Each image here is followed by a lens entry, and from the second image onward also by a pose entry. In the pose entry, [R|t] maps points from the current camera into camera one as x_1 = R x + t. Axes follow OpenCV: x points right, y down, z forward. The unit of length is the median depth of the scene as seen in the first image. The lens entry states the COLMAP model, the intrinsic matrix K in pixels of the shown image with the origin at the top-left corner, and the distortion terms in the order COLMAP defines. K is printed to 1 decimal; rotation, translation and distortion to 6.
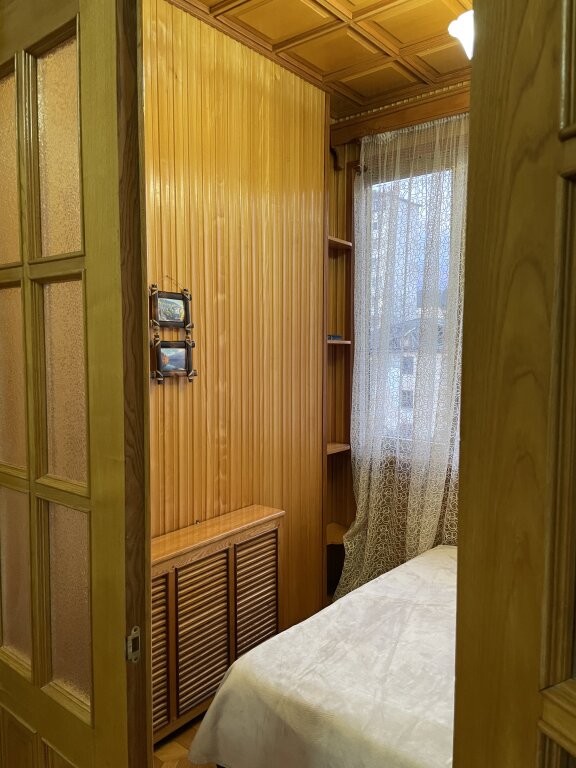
lens RADIAL K [[582.0, 0, 291.1], [0, 582.0, 383.5], [0, 0, 1]] dist [0.094373, -0.124321]
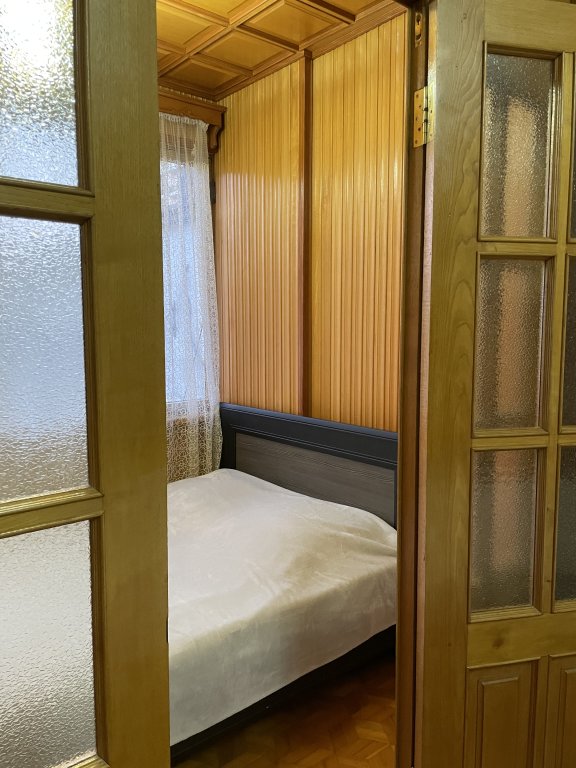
lens RADIAL K [[582.0, 0, 291.1], [0, 582.0, 383.5], [0, 0, 1]] dist [0.094373, -0.124321]
pose [[0.186122, -0.097714, 0.977656, -2.327941], [0.068434, 0.993915, 0.086311, -0.030072], [-0.980140, 0.050840, 0.191677, 1.246401]]
